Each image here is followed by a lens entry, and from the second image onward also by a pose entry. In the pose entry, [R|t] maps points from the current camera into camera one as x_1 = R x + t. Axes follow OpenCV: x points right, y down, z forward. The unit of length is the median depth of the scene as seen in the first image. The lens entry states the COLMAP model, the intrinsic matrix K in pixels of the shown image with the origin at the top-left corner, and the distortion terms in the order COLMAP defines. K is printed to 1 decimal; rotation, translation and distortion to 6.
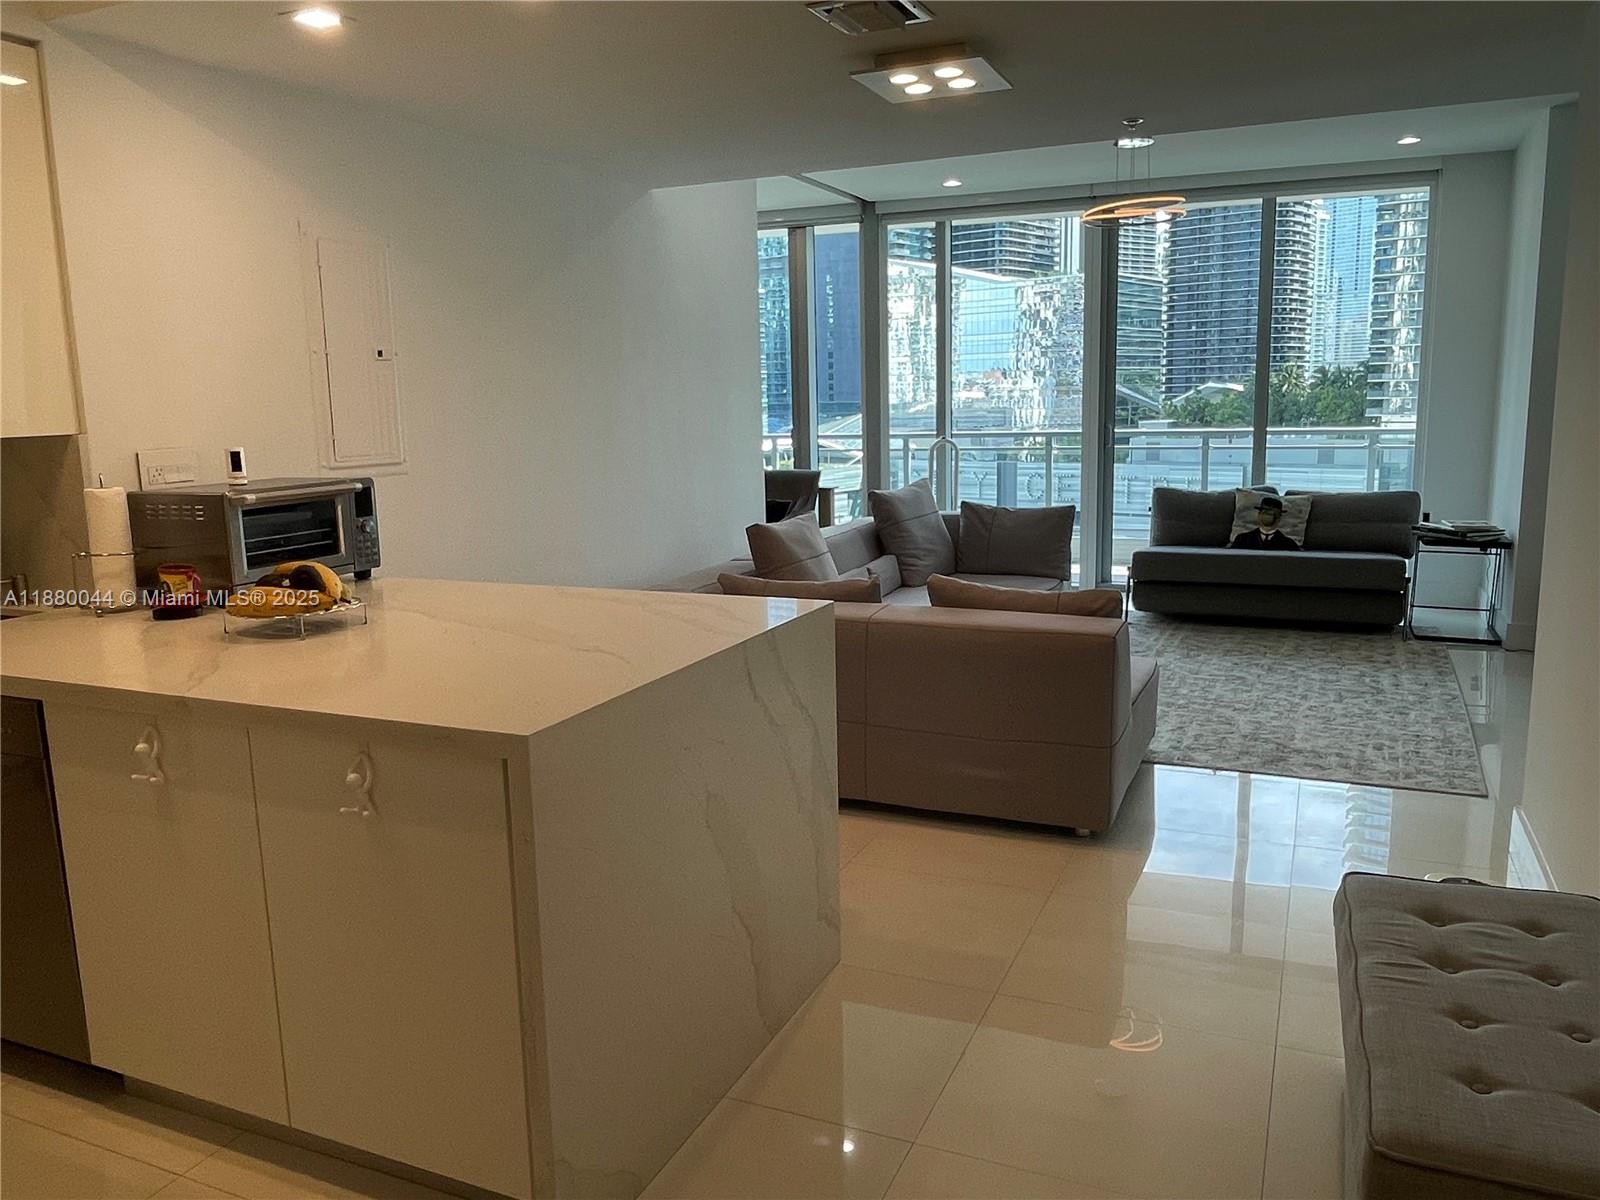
lens RADIAL K [[1187.2, 0, 785.0], [0, 1187.2, 593.9], [0, 0, 1]] dist [0.019319, -0.038841]
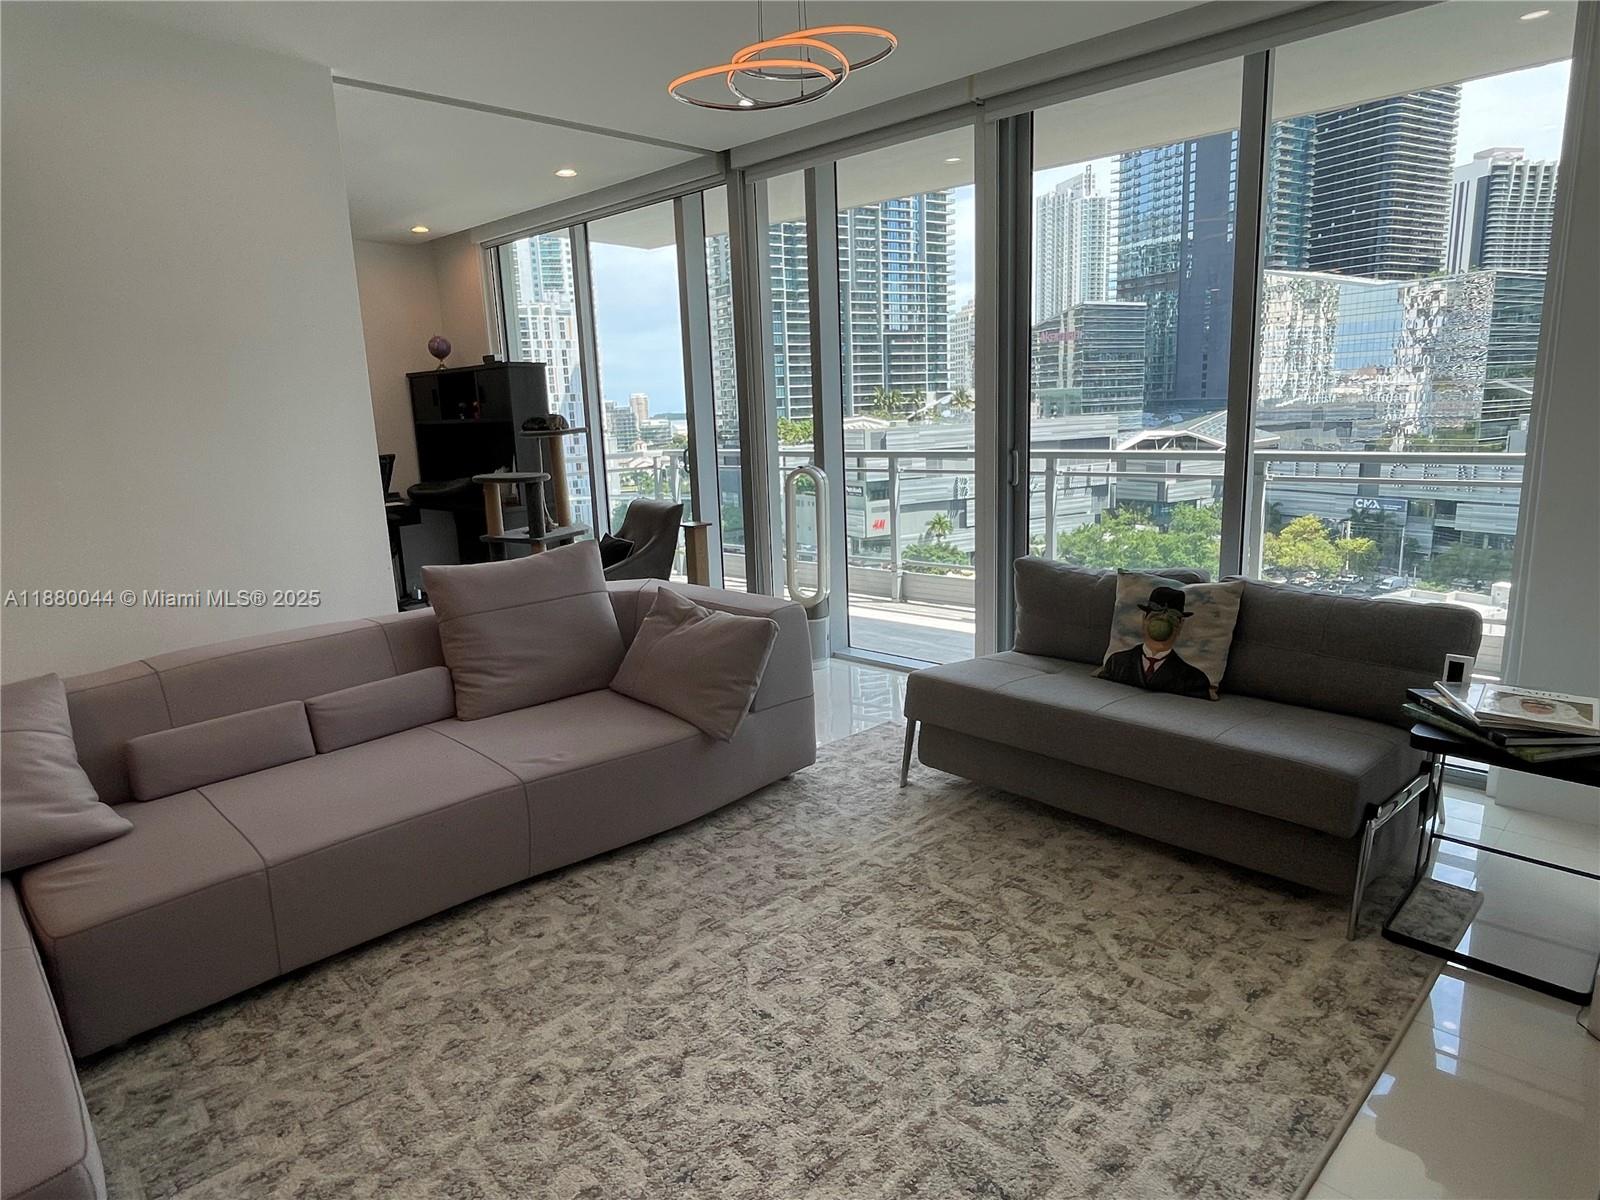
lens RADIAL K [[931.1, 0, 796.2], [0, 931.1, 594.6], [0, 0, 1]] dist [-0.011995, -0.000911]
pose [[0.930418, 0.061184, -0.361358, 0.442500], [-0.044985, 0.997577, 0.053080, -0.104923], [0.363729, -0.033131, 0.930915, 0.583175]]
